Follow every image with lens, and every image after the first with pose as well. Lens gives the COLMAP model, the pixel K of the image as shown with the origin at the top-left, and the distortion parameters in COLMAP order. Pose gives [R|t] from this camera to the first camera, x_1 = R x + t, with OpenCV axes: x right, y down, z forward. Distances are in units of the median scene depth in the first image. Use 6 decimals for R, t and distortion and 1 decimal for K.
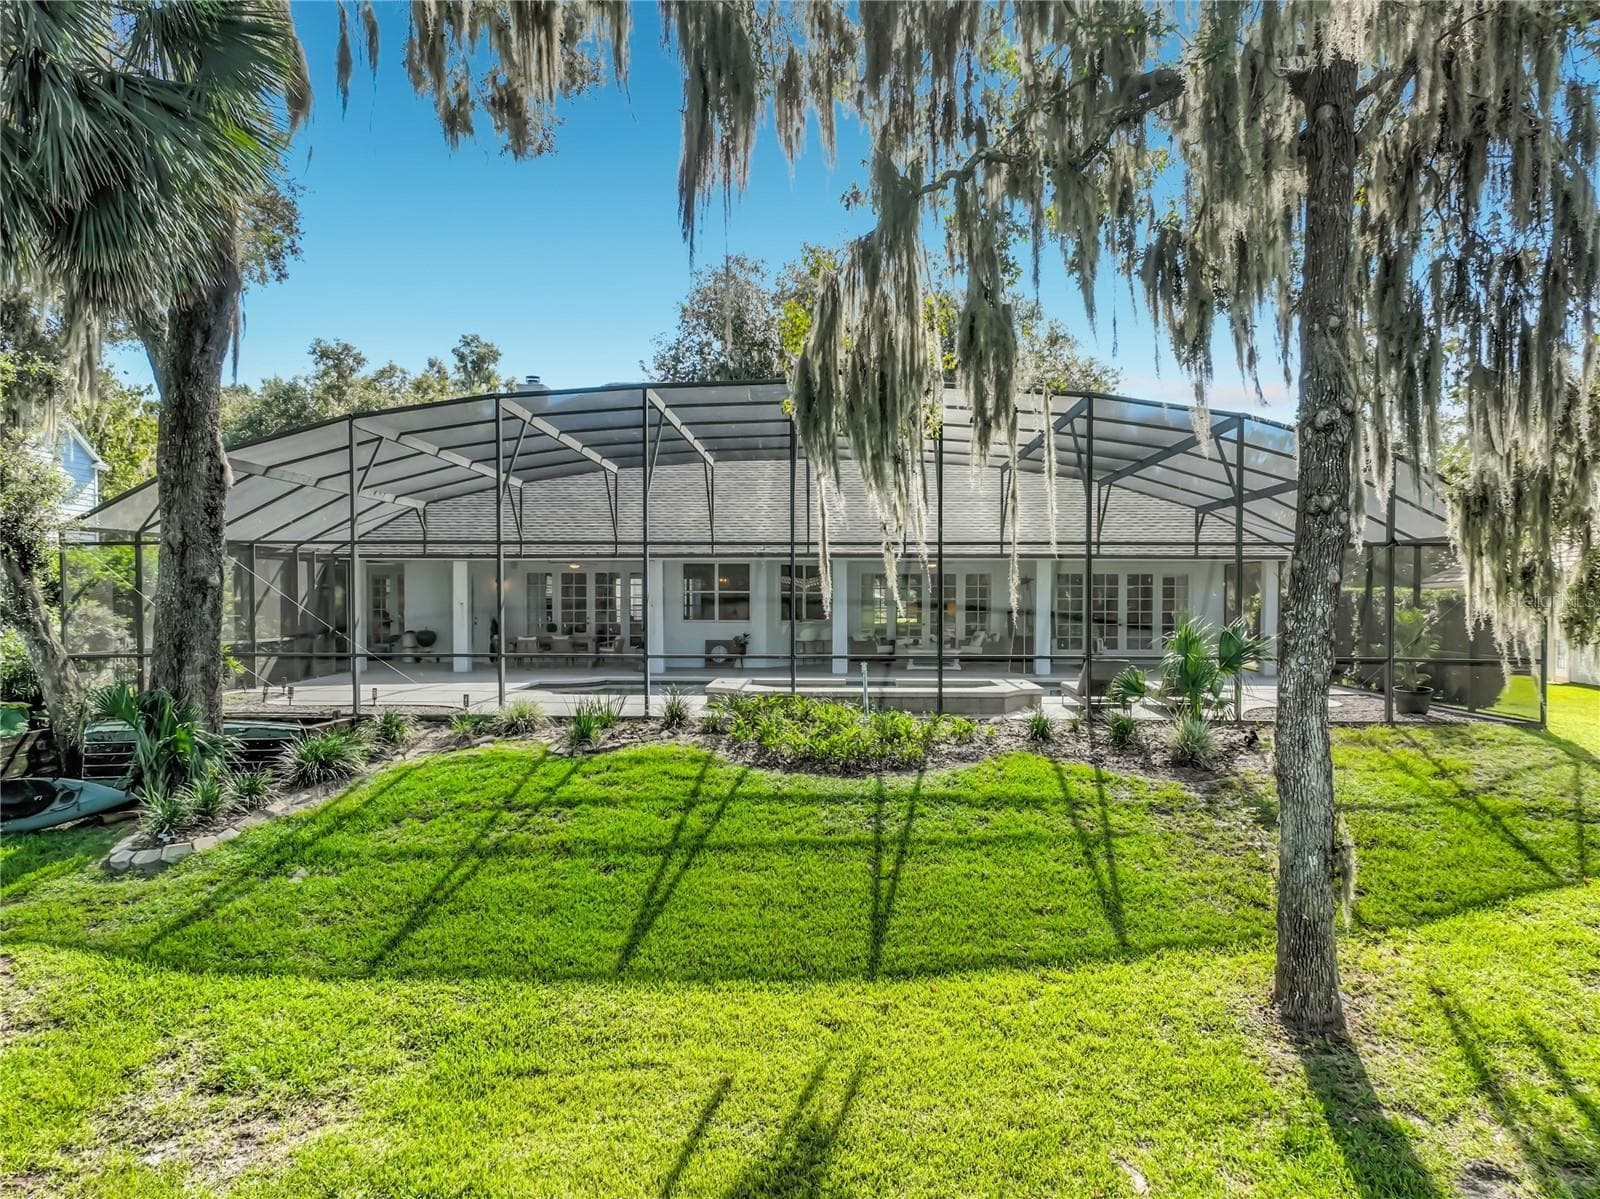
lens RADIAL K [[1117.4, 0, 802.0], [0, 1117.4, 633.5], [0, 0, 1]] dist [0.003356, 0.035955]
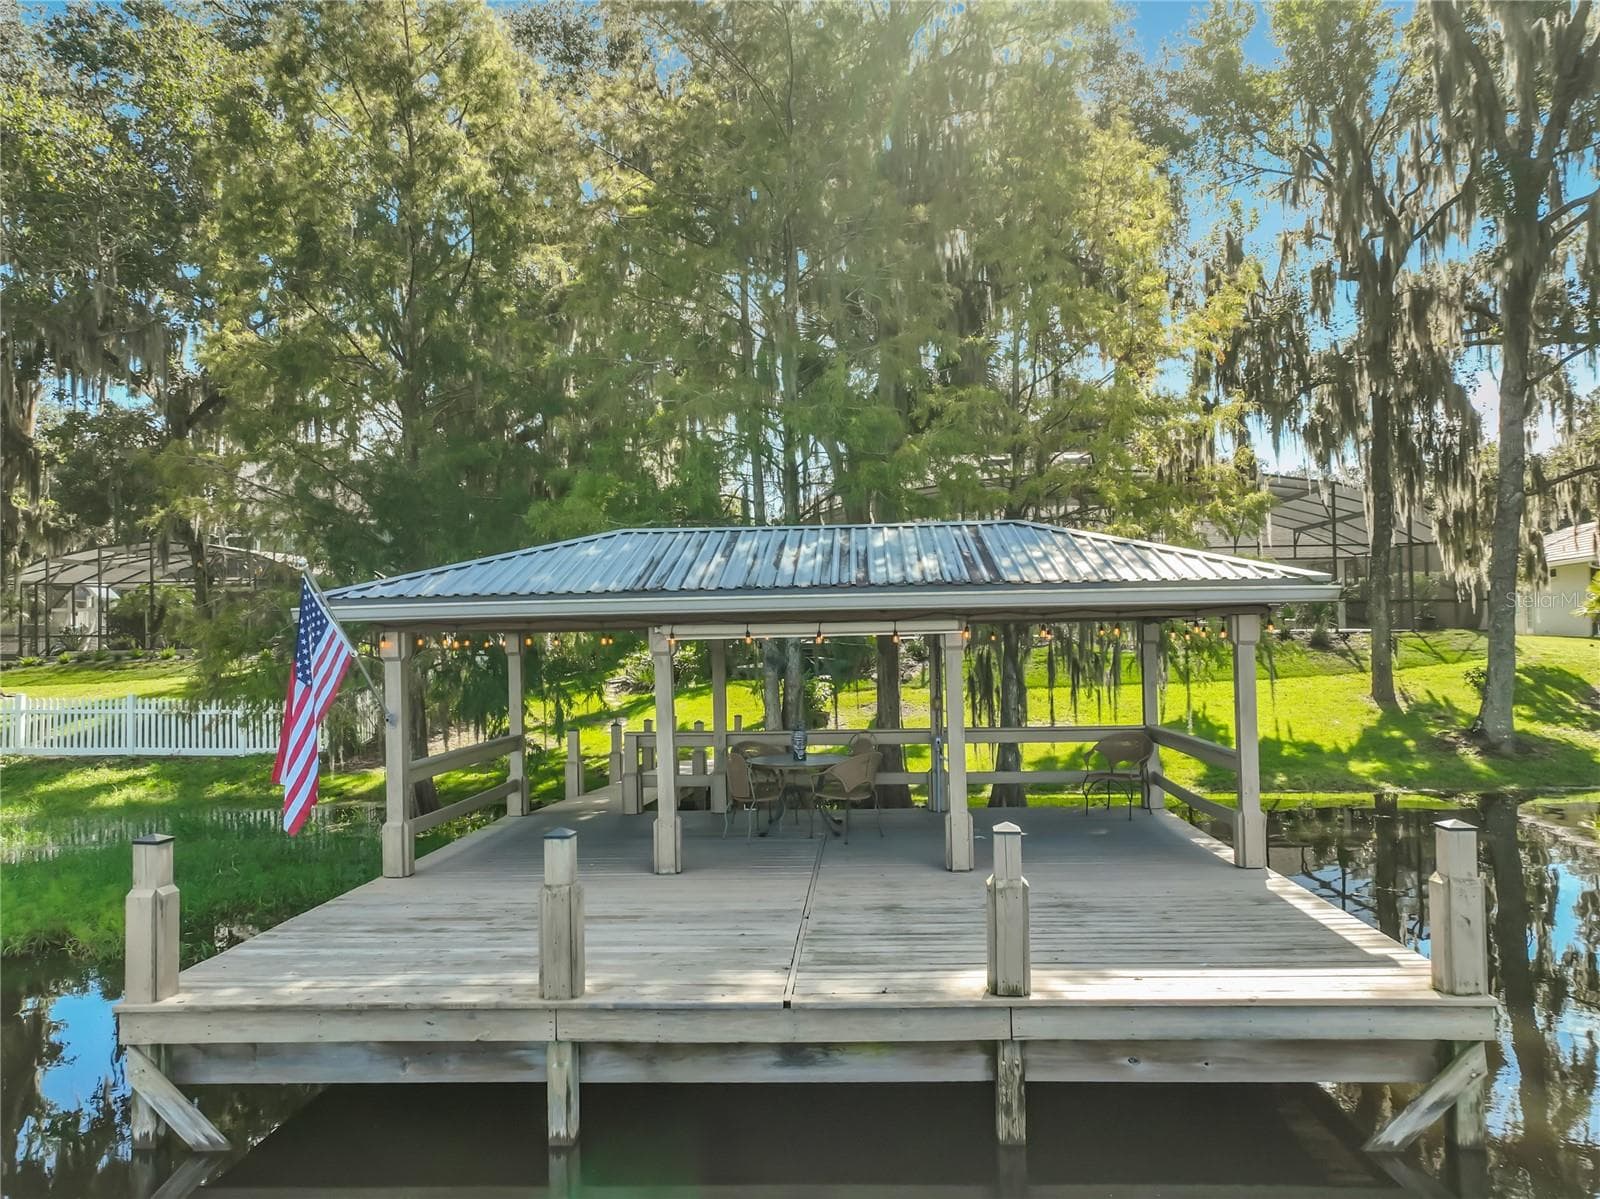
lens RADIAL K [[1117.4, 0, 802.0], [0, 1117.4, 633.5], [0, 0, 1]] dist [0.003356, 0.035955]
pose [[0.999413, -0.026189, -0.022087, -0.747510], [0.025499, 0.999195, -0.030967, 0.167581], [0.022880, 0.030386, 0.999276, -1.472069]]
